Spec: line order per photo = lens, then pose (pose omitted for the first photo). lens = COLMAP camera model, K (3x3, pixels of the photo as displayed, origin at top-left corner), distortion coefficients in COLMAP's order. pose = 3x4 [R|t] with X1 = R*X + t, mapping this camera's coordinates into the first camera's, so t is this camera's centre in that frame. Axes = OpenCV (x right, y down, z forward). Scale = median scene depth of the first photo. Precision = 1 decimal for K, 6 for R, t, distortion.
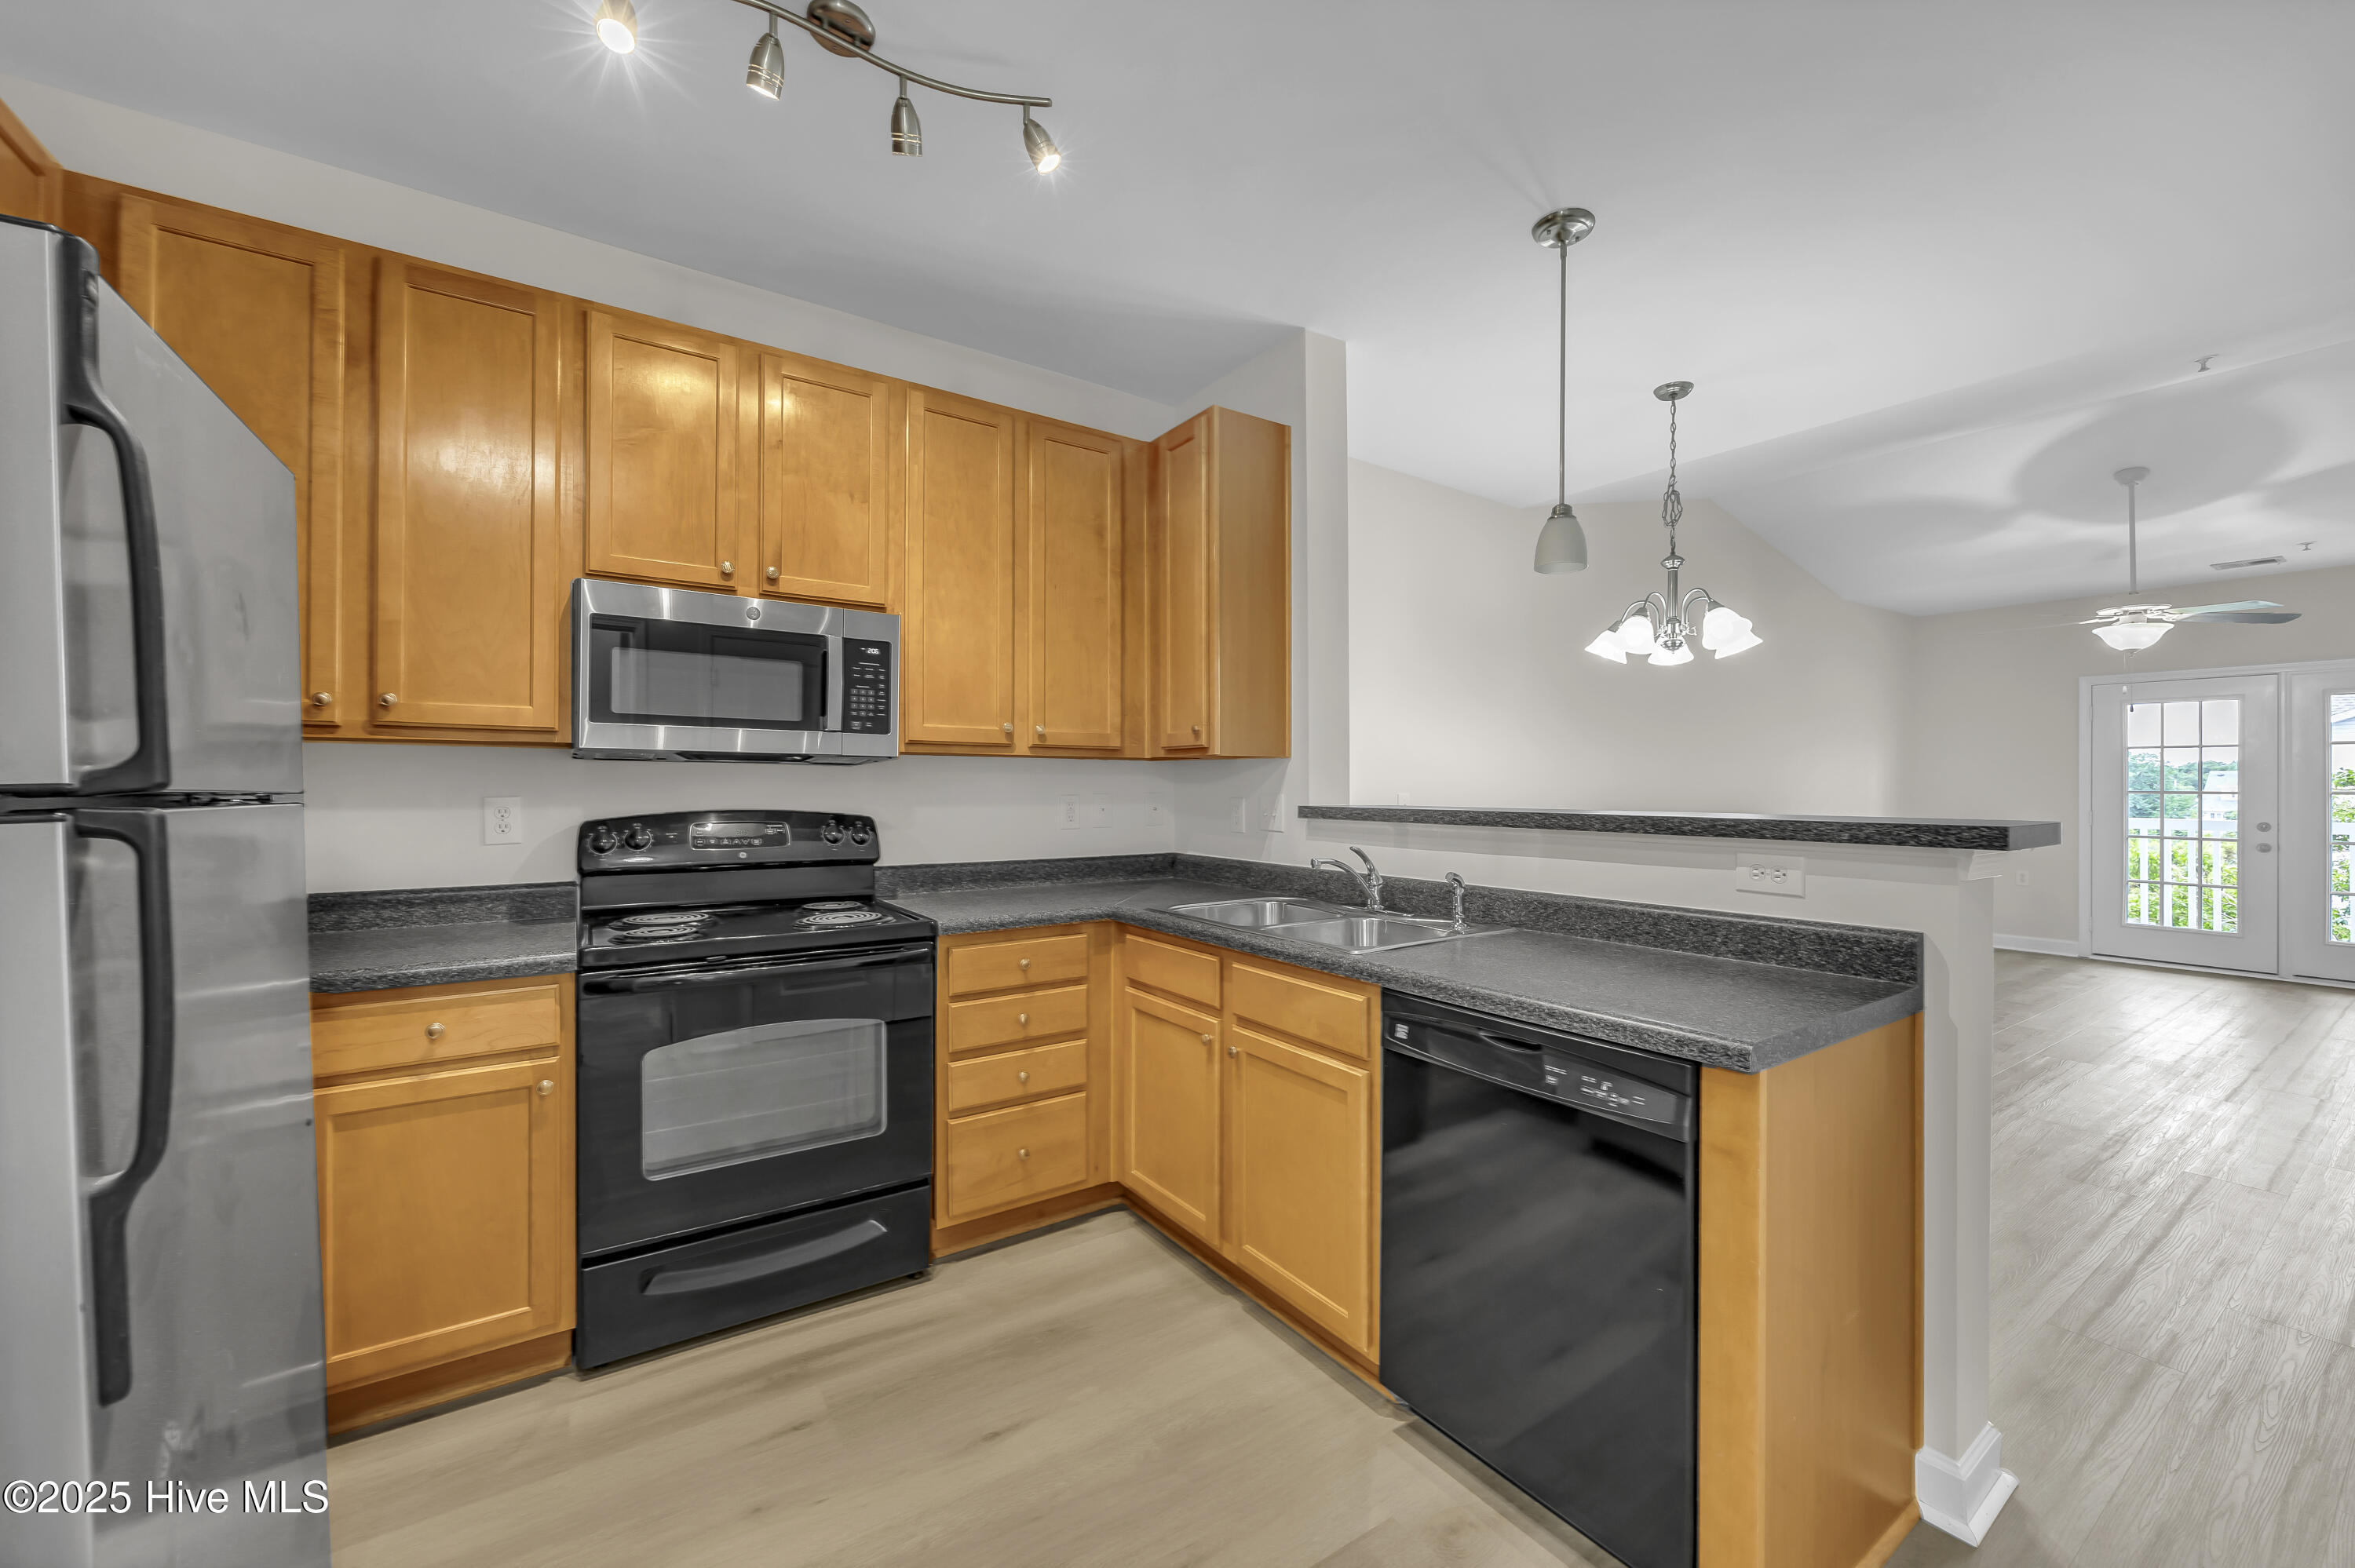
lens RADIAL K [[920.1, 0, 1192.7], [0, 920.1, 784.7], [0, 0, 1]] dist [-0.002724, 0.000053]
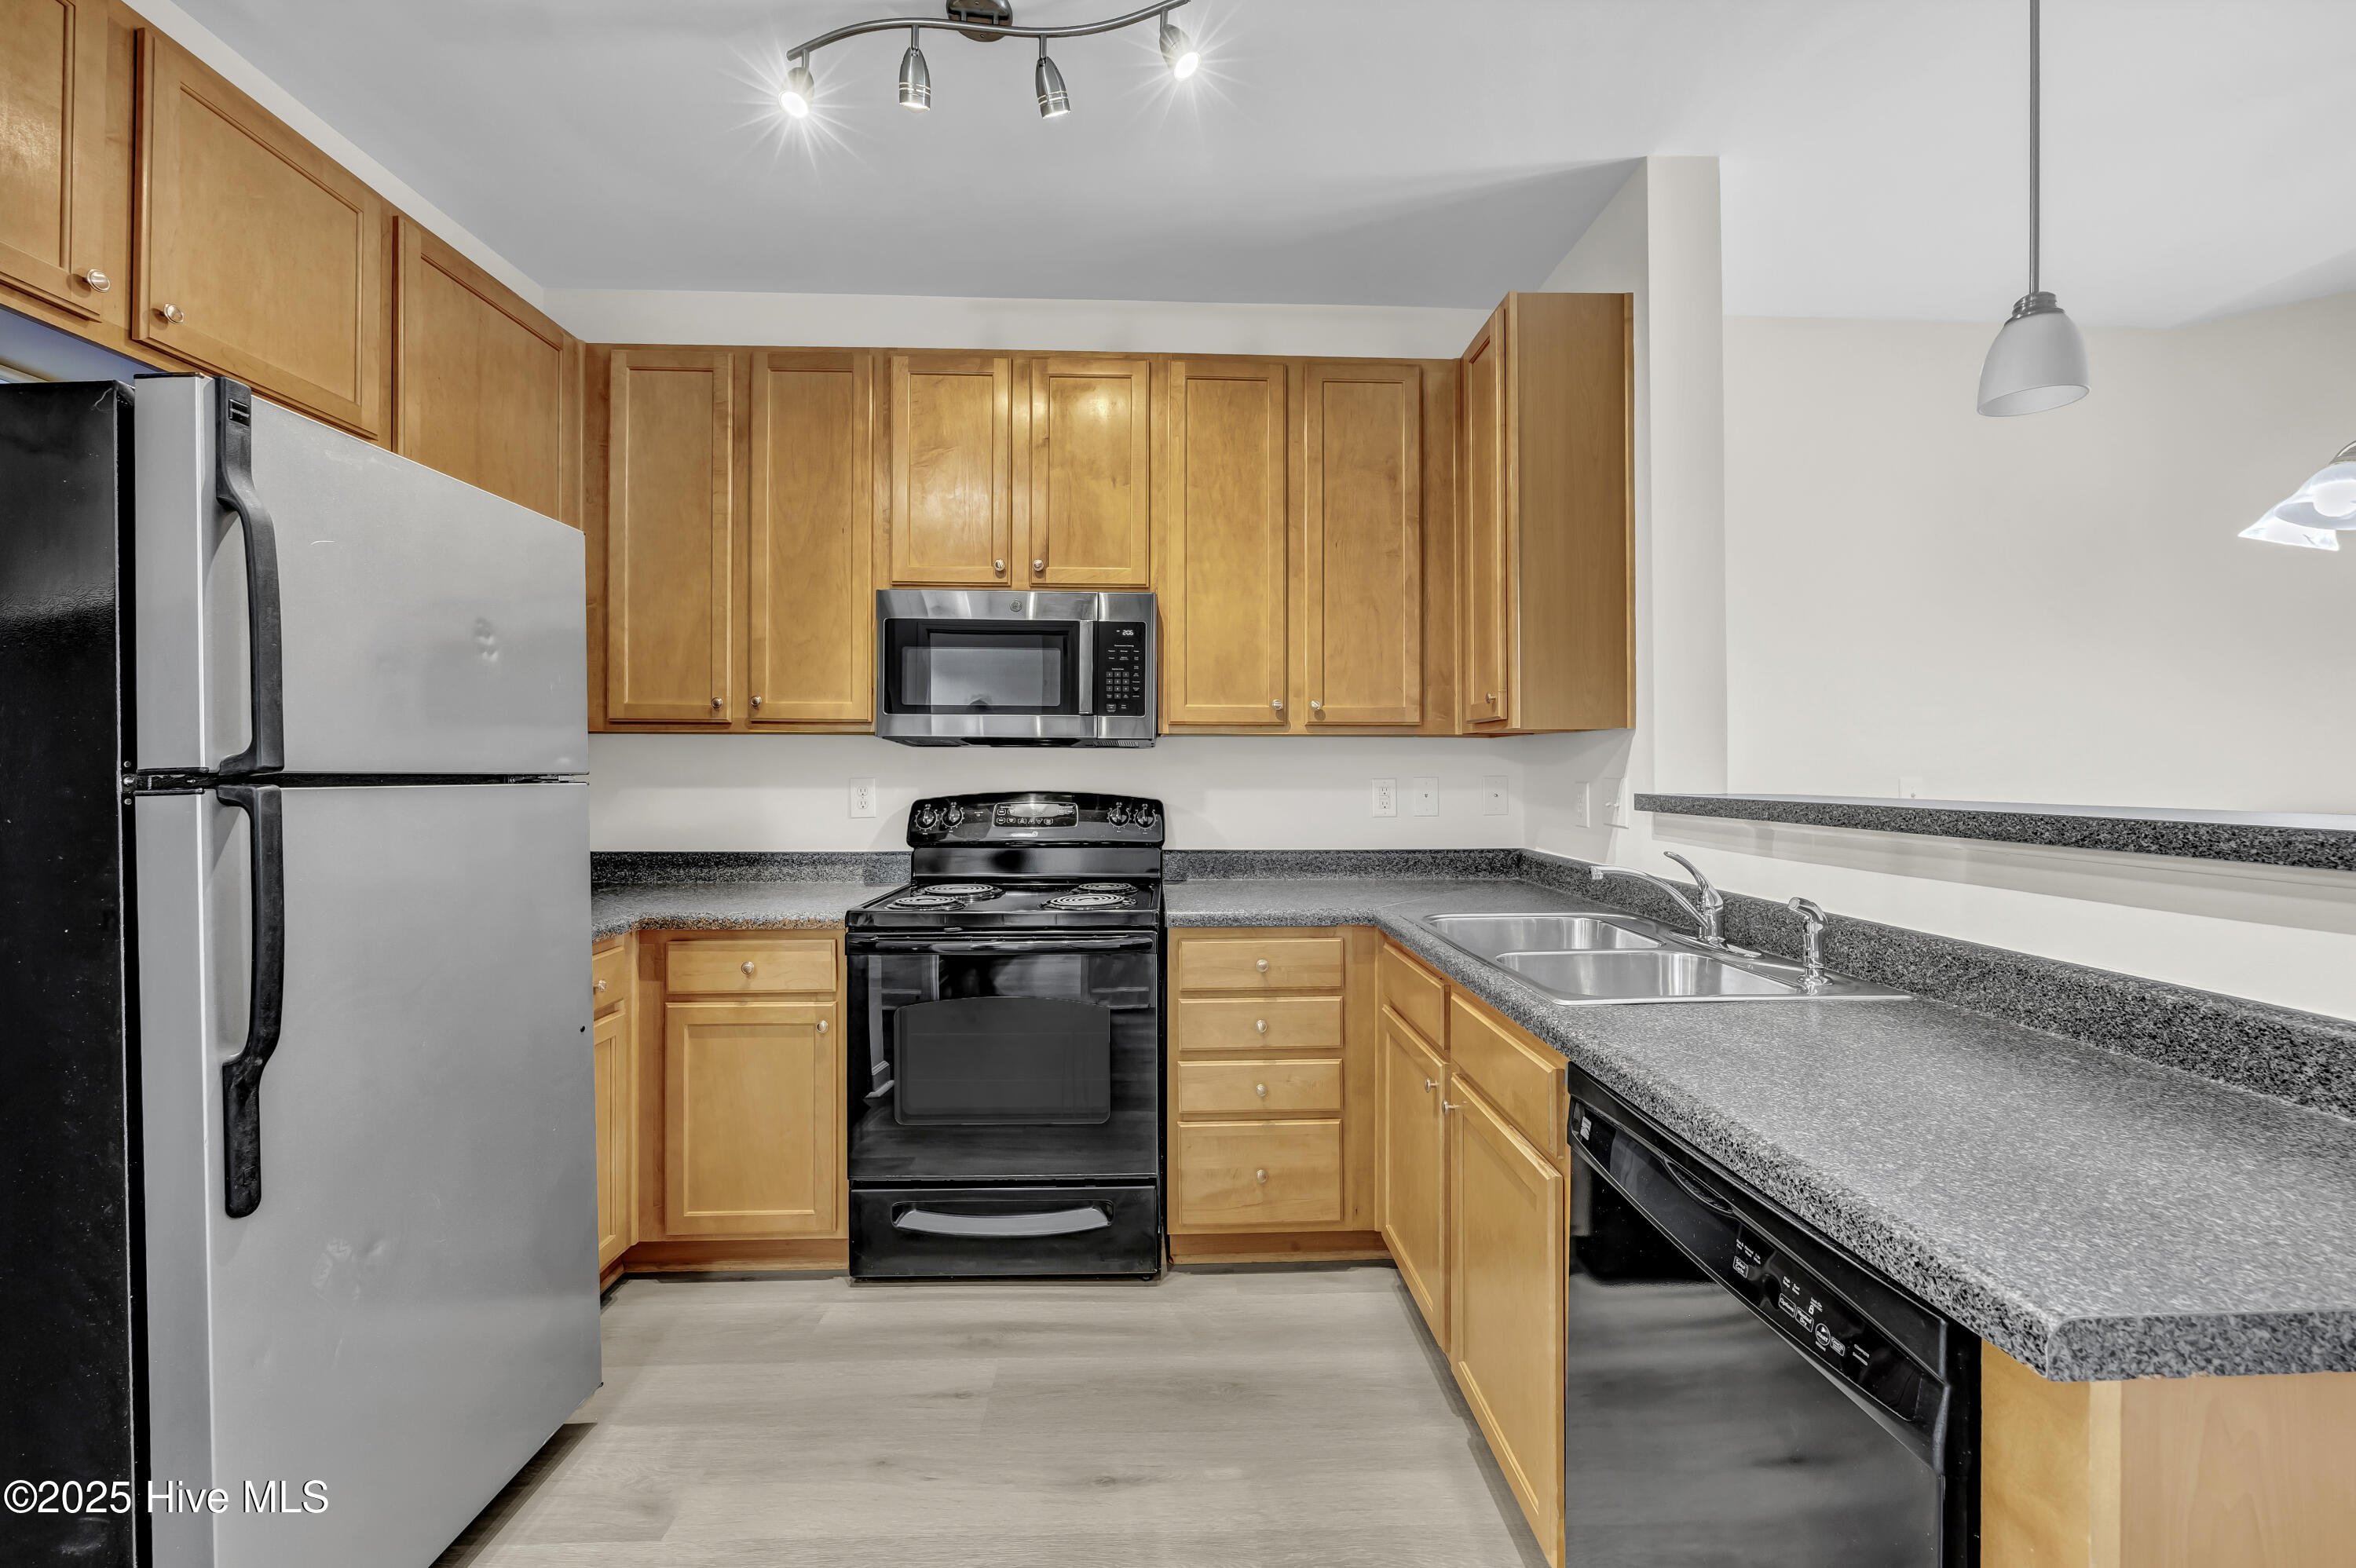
lens RADIAL K [[936.0, 0, 1182.4], [0, 936.0, 764.7], [0, 0, 1]] dist [-0.003149, -0.000004]
pose [[0.844322, -0.004416, -0.535818, 0.249906], [0.002636, 0.999988, -0.004088, 0.001521], [0.535830, 0.002039, 0.844324, 0.185428]]
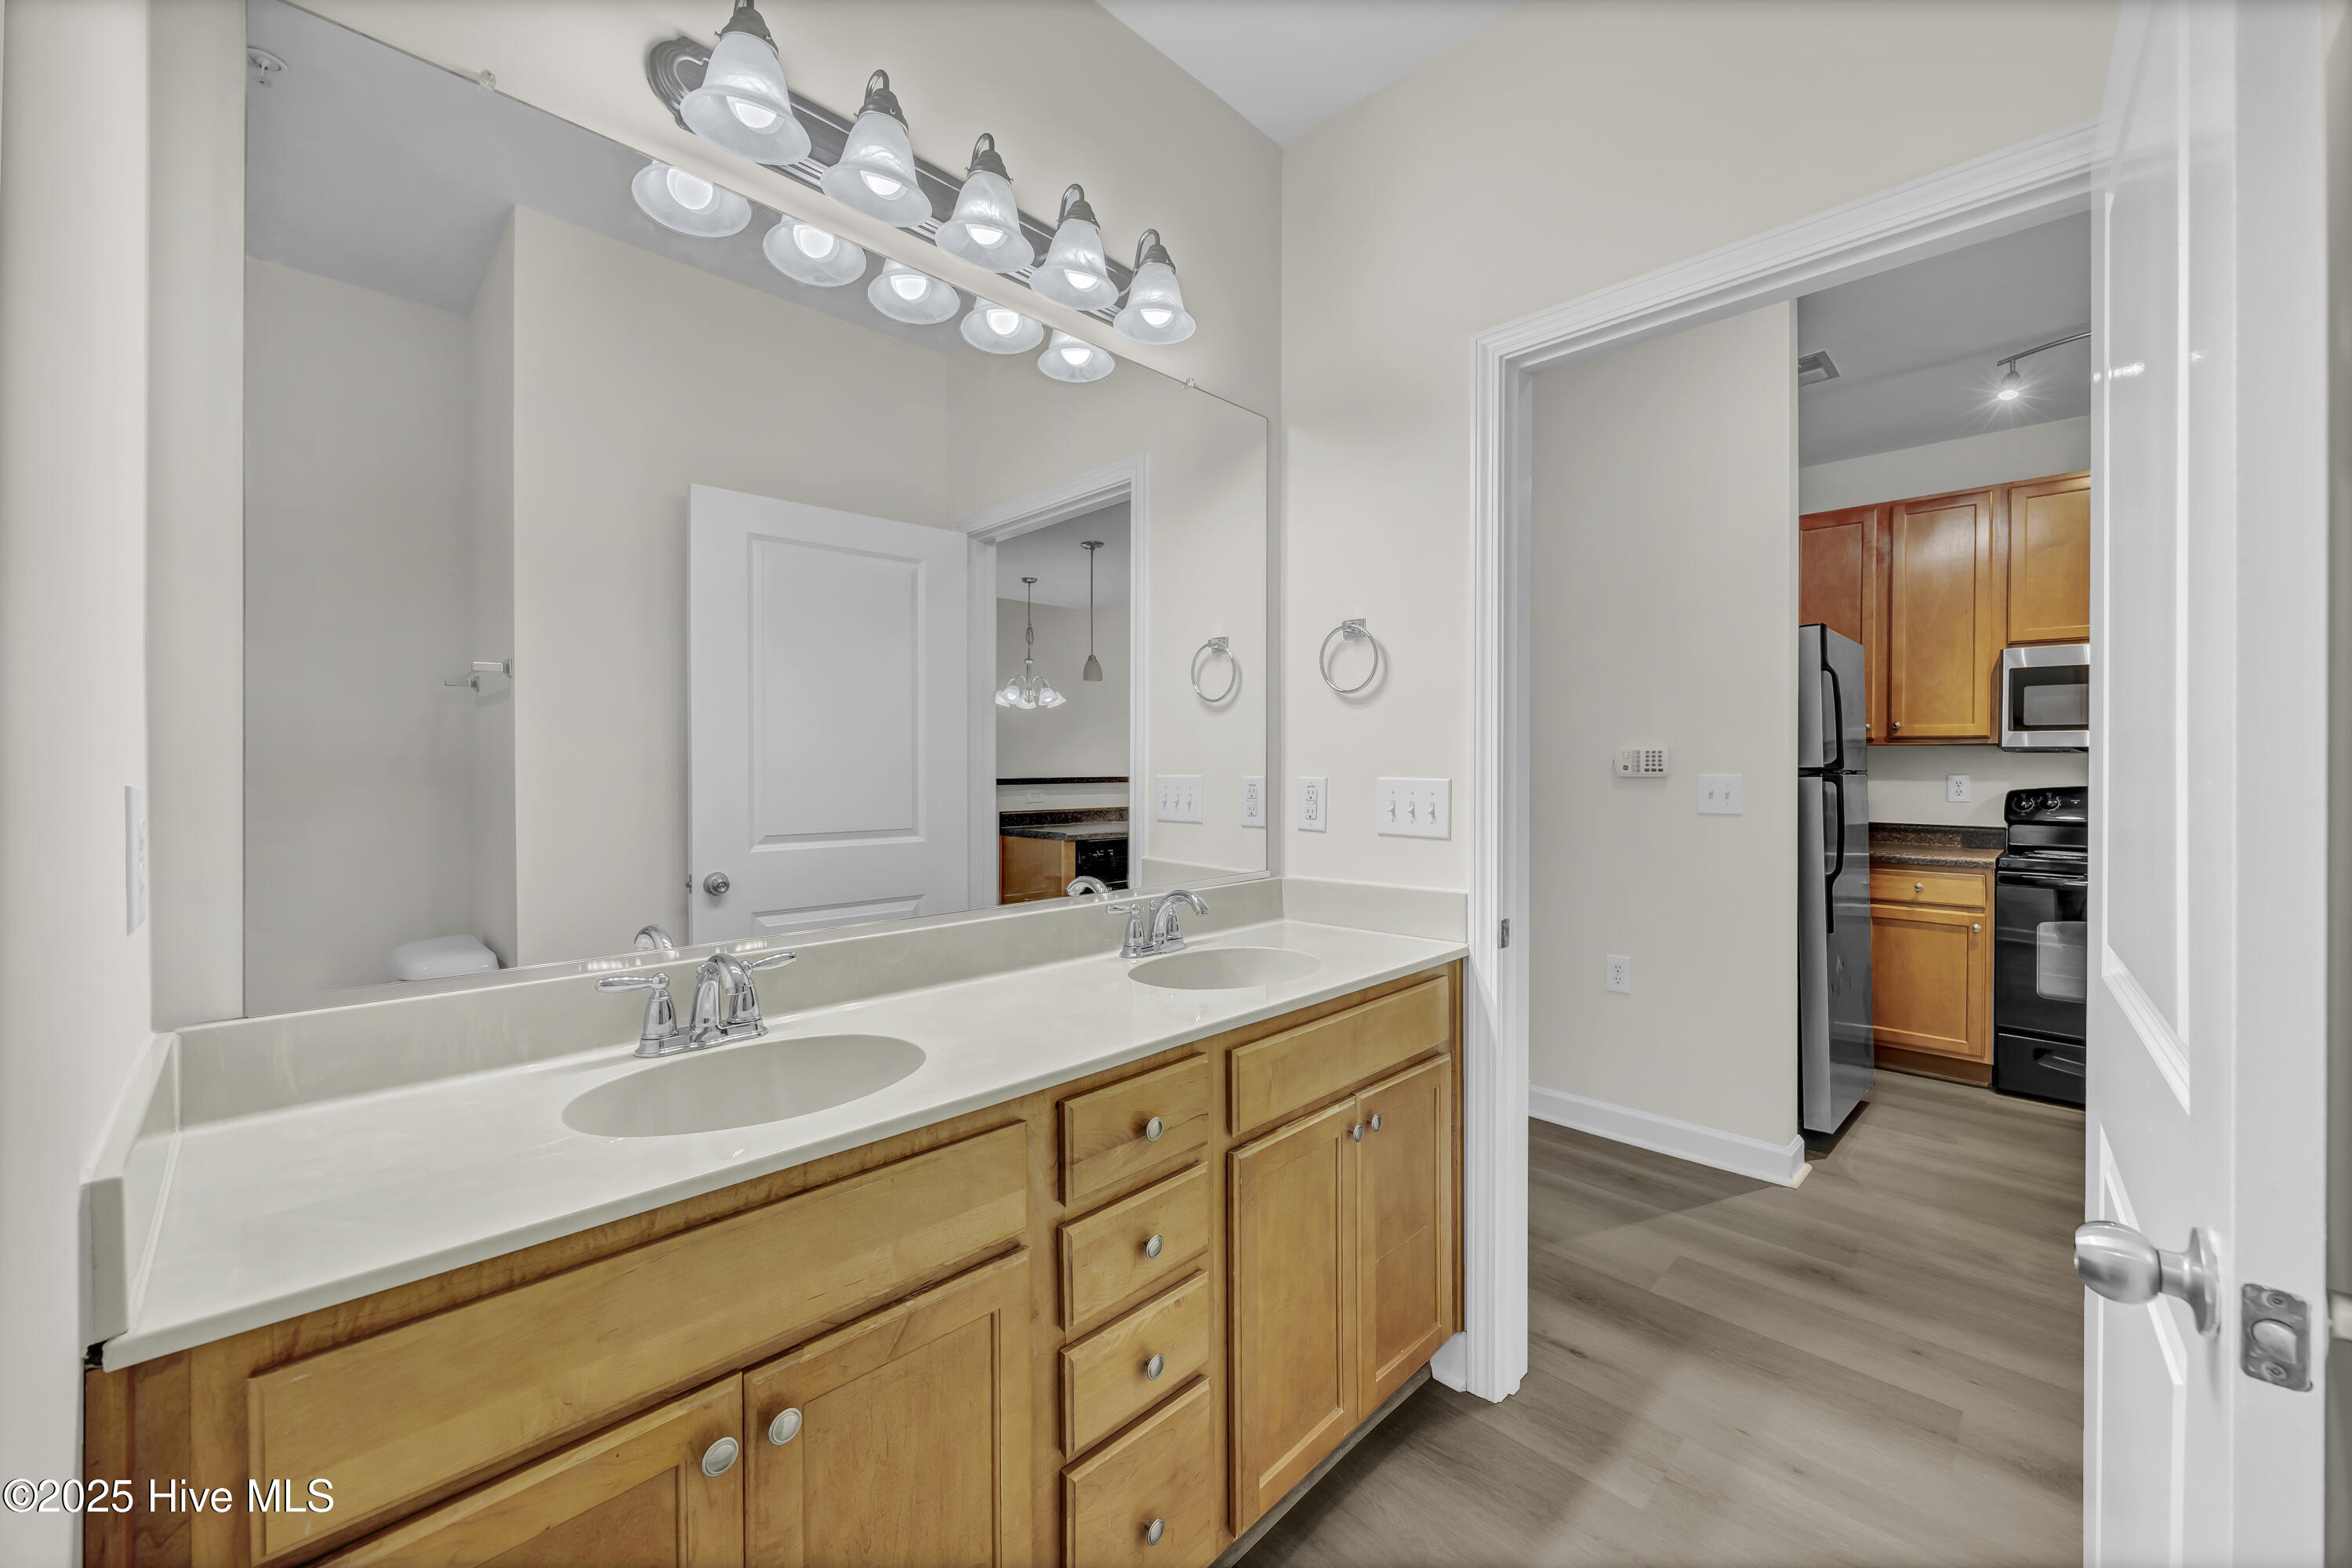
lens RADIAL K [[903.4, 0, 1185.5], [0, 903.4, 769.9], [0, 0, 1]] dist [-0.002168, -0.000150]
pose [[0.193315, 0.003012, -0.981132, 0.622231], [-0.002190, 0.999994, 0.002639, 0.002436], [0.981134, 0.001639, 0.193320, -0.743105]]
